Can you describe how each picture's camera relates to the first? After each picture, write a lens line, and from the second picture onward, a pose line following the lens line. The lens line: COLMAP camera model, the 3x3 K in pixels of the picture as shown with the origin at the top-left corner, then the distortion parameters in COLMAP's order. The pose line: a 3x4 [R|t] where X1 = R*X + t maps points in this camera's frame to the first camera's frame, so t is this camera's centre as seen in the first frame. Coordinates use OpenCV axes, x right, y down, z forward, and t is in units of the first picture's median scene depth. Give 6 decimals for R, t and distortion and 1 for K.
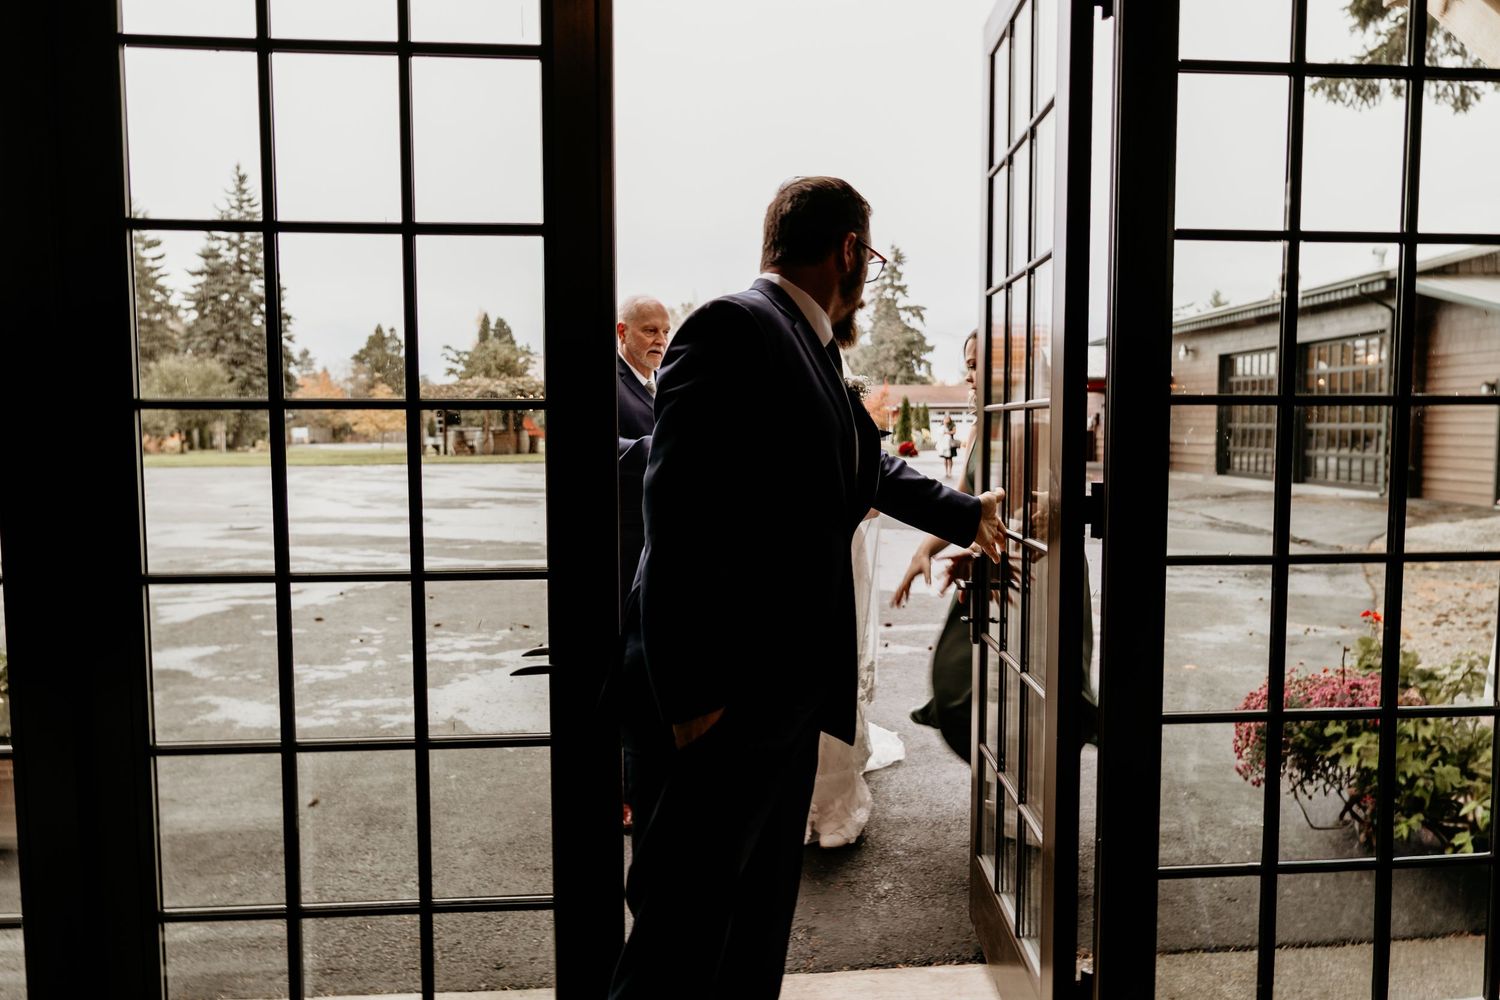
lens RADIAL K [[999.8, 0, 755.0], [0, 999.8, 497.7], [0, 0, 1]] dist [-0.006017, 0.001163]
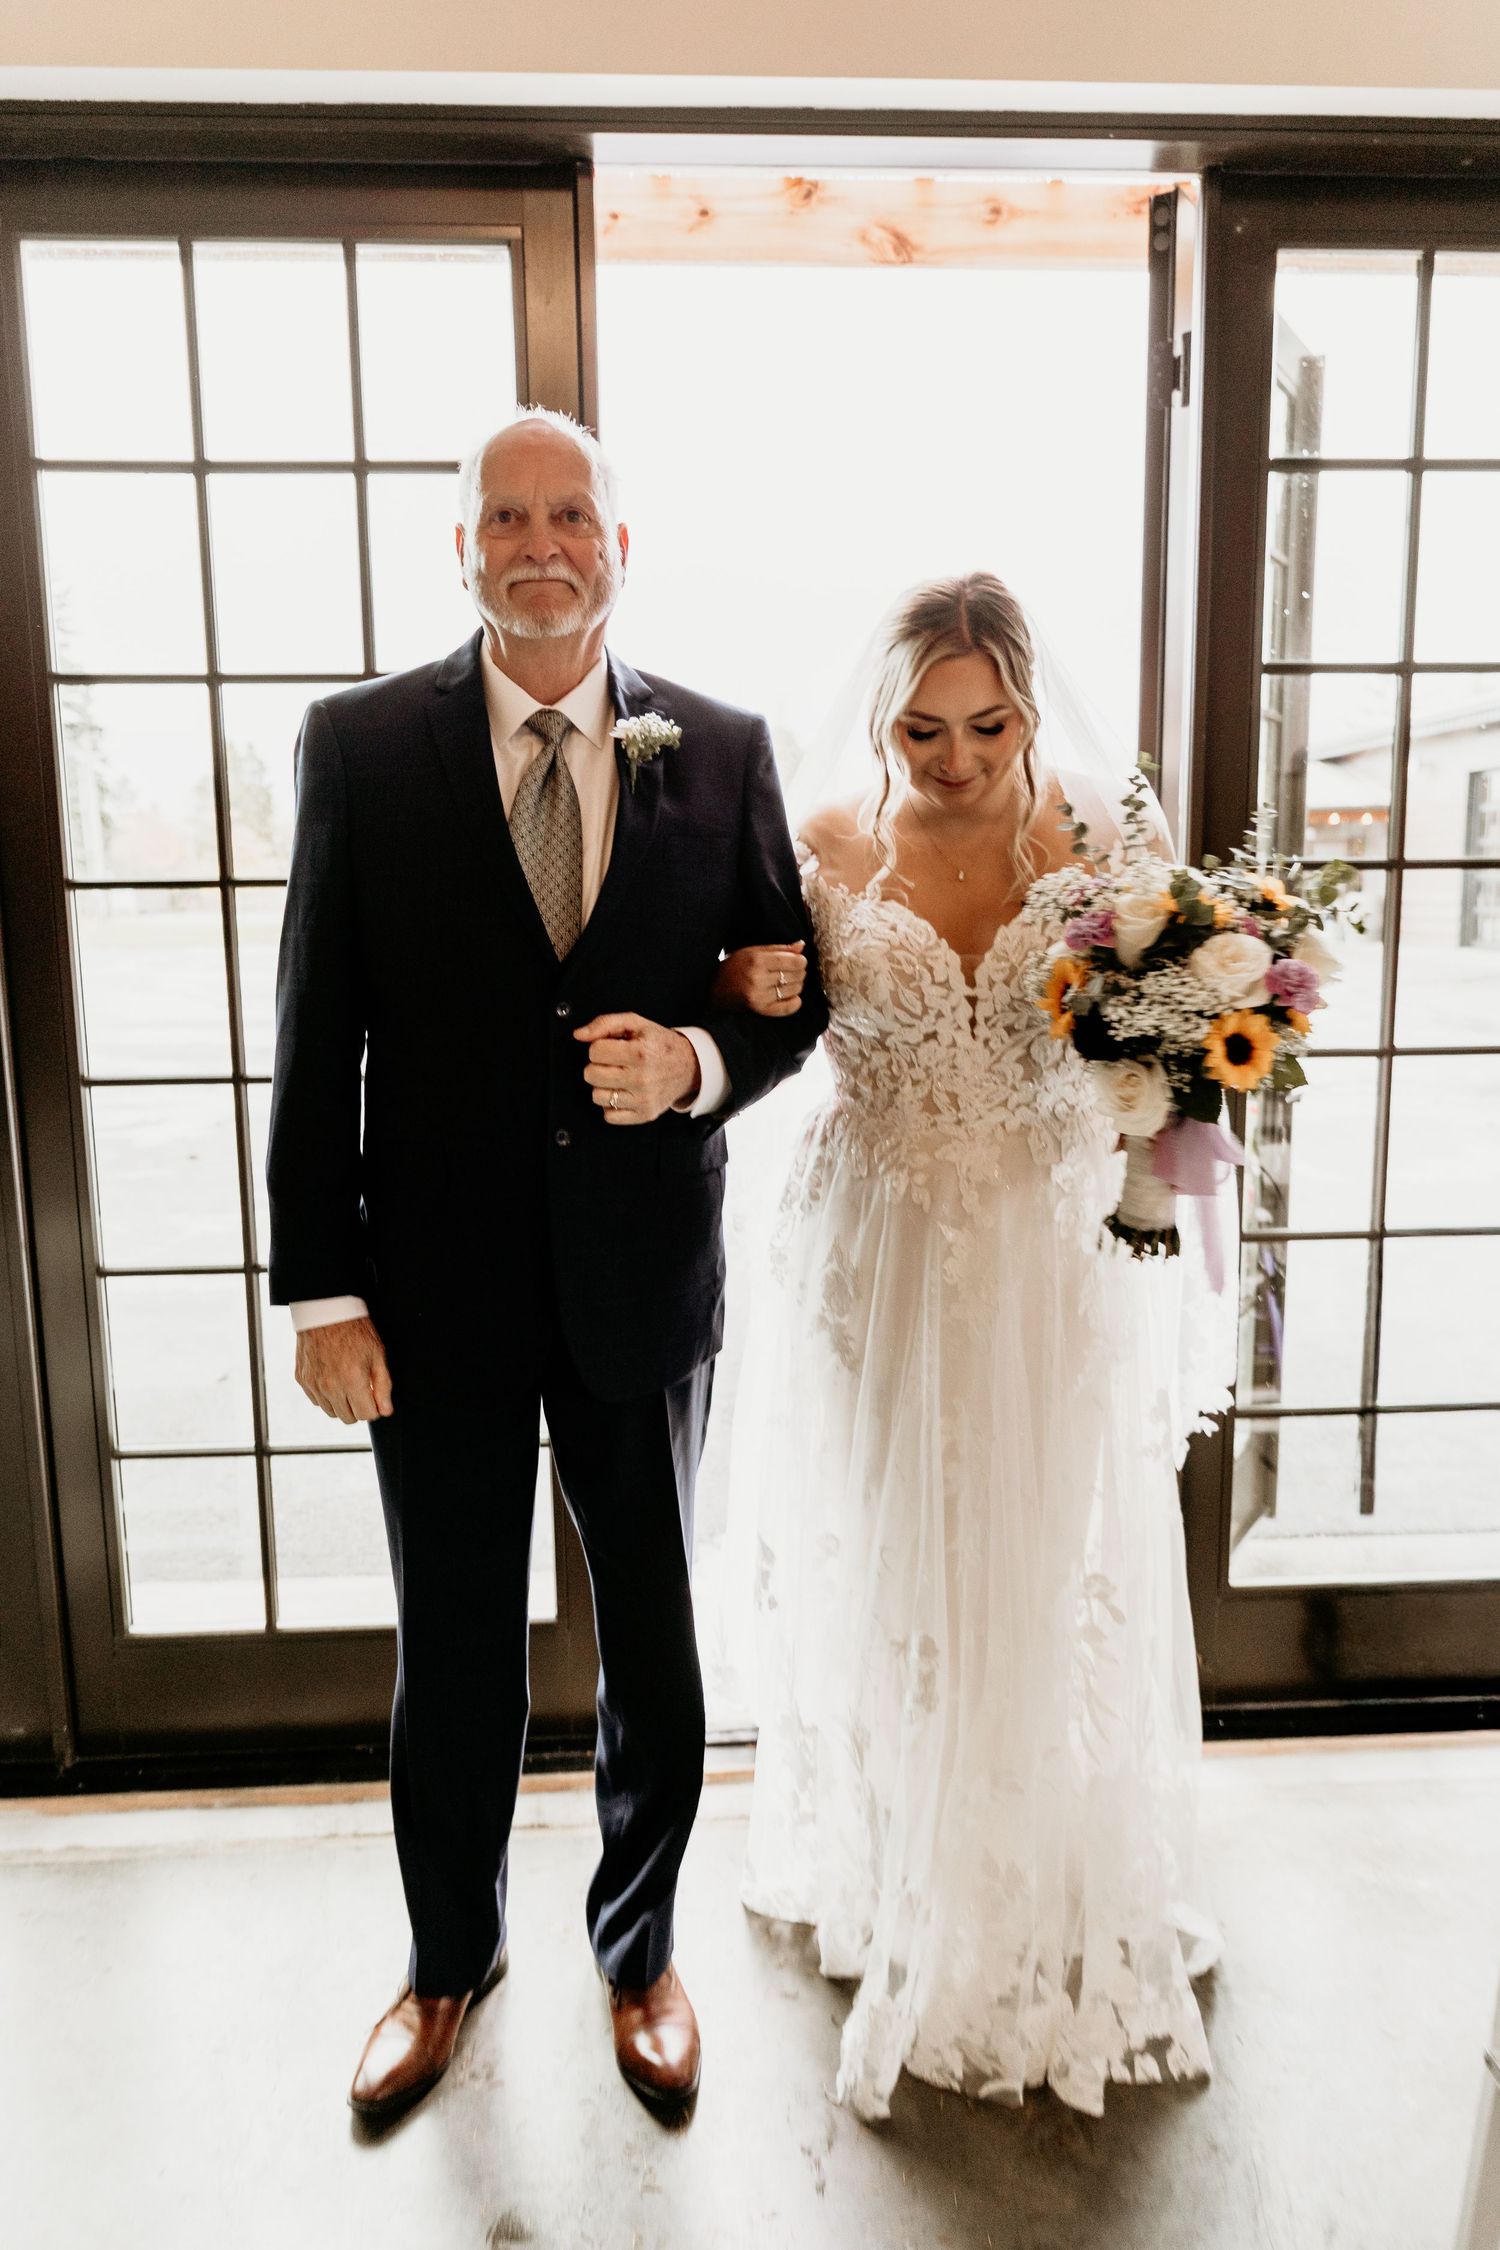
lens RADIAL K [[1499.8, 0, 753.0], [0, 1499.8, 1098.8], [0, 0, 1]] dist [-0.006017, 0.001163]
pose [[0.999757, -0.007158, -0.020868, 0.008013], [0.008681, 0.997233, 0.073827, 0.001746], [0.020282, -0.073990, 0.997053, -0.224837]]
